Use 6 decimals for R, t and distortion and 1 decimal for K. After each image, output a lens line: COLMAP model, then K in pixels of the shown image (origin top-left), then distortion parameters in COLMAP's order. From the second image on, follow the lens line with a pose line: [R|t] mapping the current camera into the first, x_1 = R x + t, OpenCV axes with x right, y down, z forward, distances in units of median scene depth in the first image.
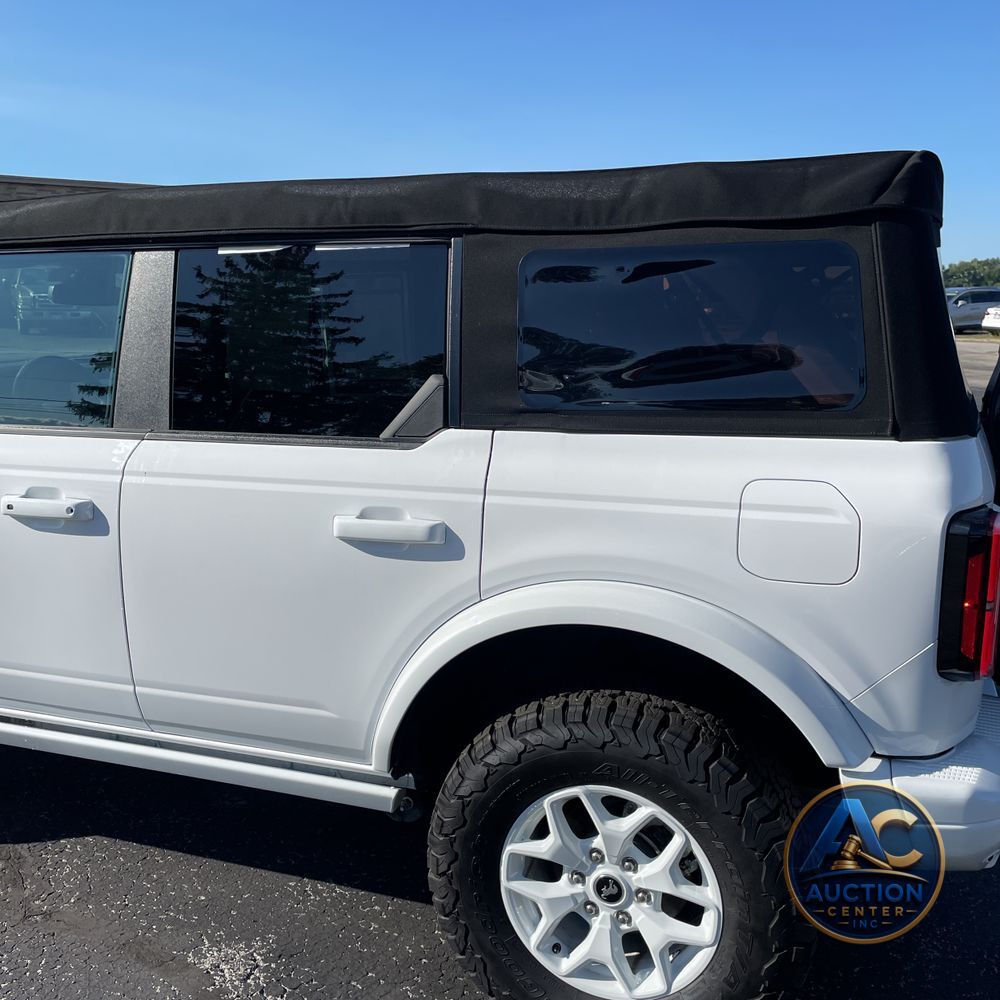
lens RADIAL K [[1004.5, 0, 500.0], [0, 1004.5, 500.0], [0, 0, 1]] dist [0.081768, -0.114176]
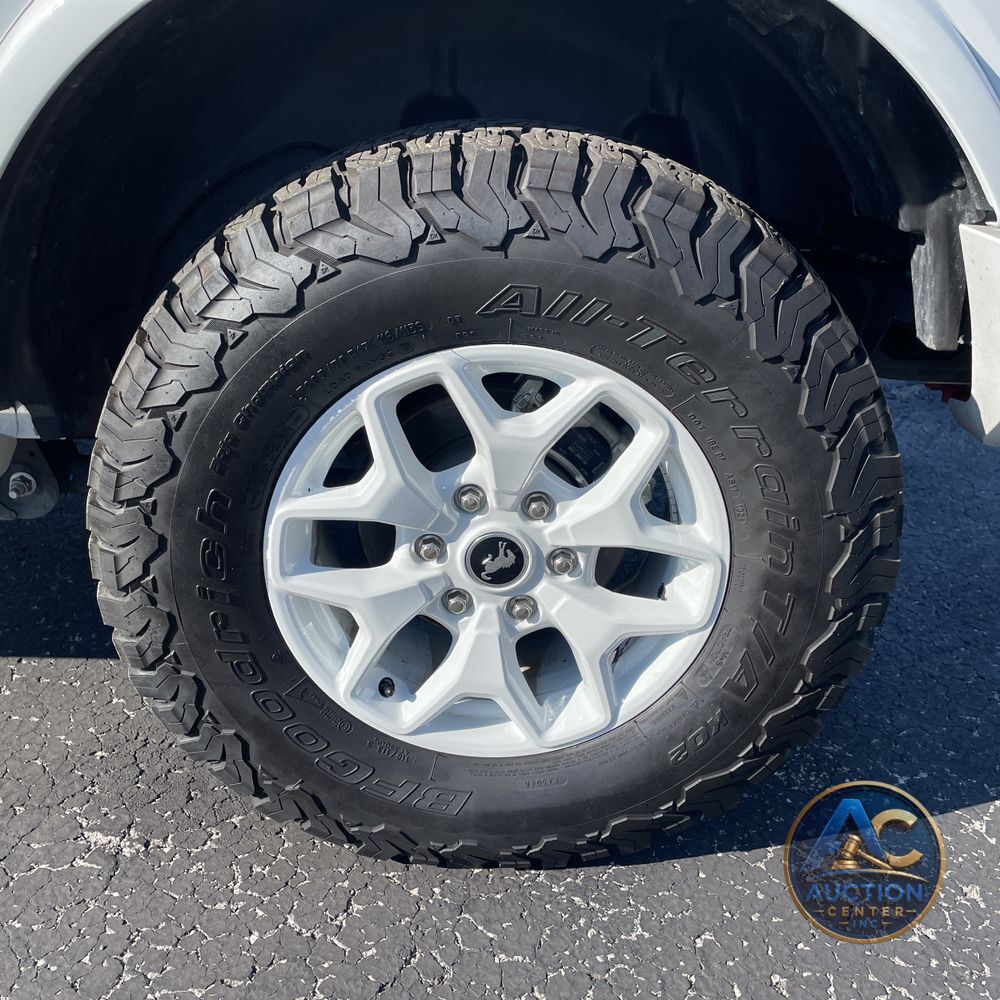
lens RADIAL K [[1004.5, 0, 500.0], [0, 1004.5, 500.0], [0, 0, 1]] dist [0.081768, -0.114176]
pose [[0.930337, -0.114757, 0.348287, -0.059334], [0.024187, 0.966908, 0.253977, 0.228635], [-0.365907, -0.227860, 0.902326, 0.558108]]
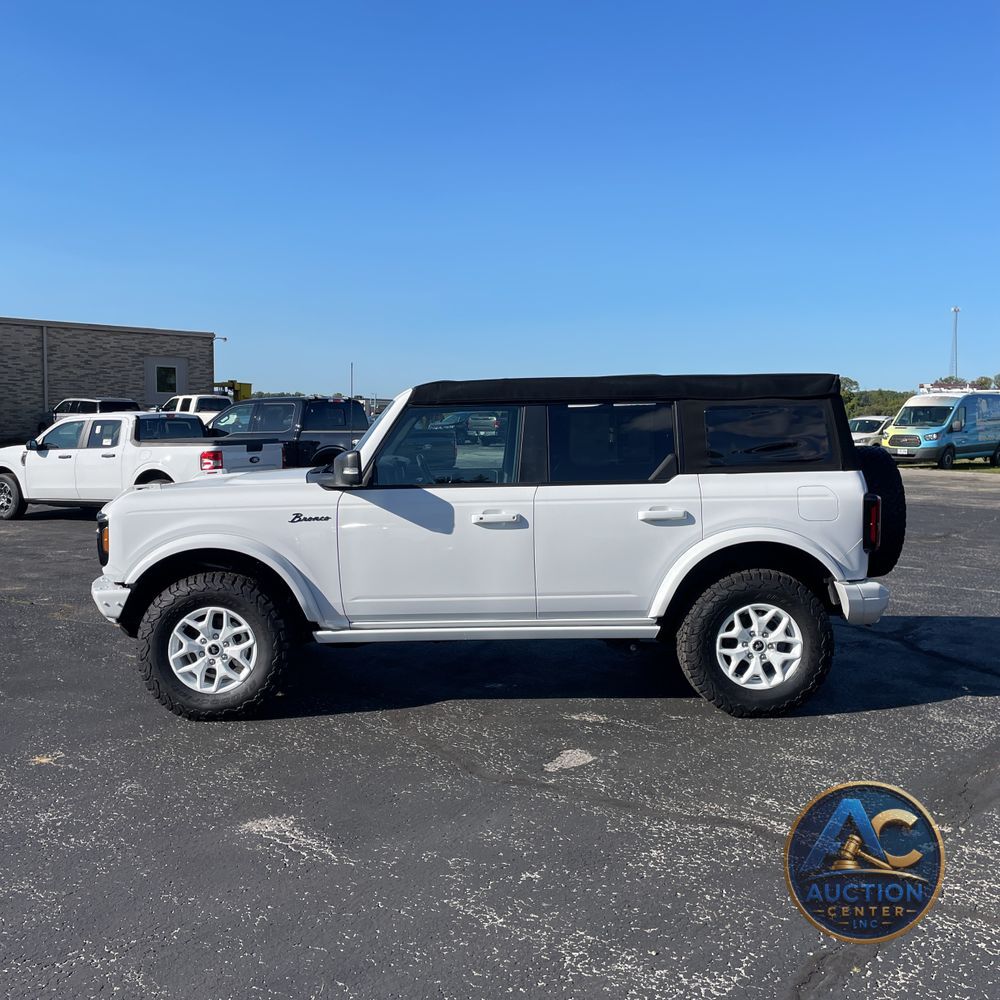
lens RADIAL K [[1004.5, 0, 500.0], [0, 1004.5, 500.0], [0, 0, 1]] dist [0.081768, -0.114176]
pose [[0.933662, -0.032935, 0.356637, -1.427945], [0.071403, 0.992890, -0.095238, 0.209456], [-0.350965, 0.114385, 0.929376, -1.230634]]
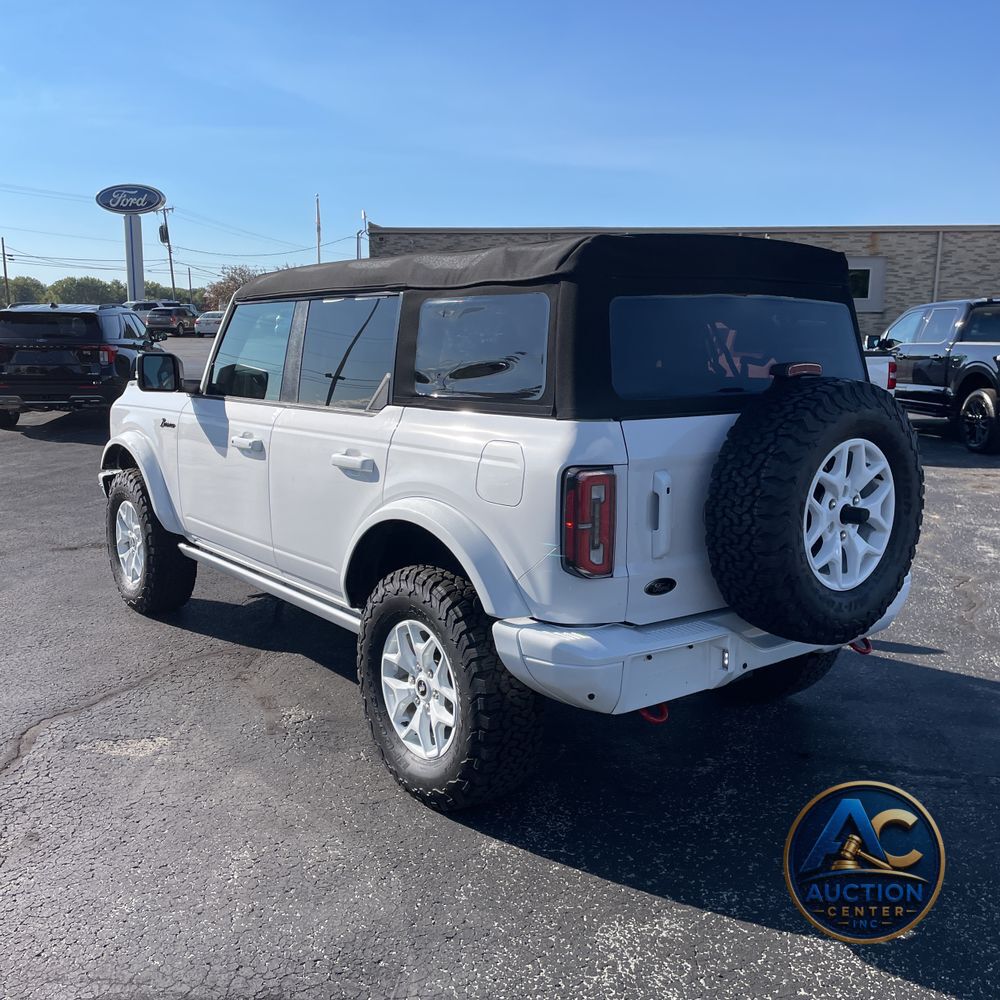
lens RADIAL K [[1004.5, 0, 500.0], [0, 1004.5, 500.0], [0, 0, 1]] dist [0.081768, -0.114176]
pose [[0.846100, 0.091527, -0.525107, 1.035673], [-0.103720, 0.994587, 0.006234, 0.058825], [0.522835, 0.049190, 0.851013, -0.332484]]
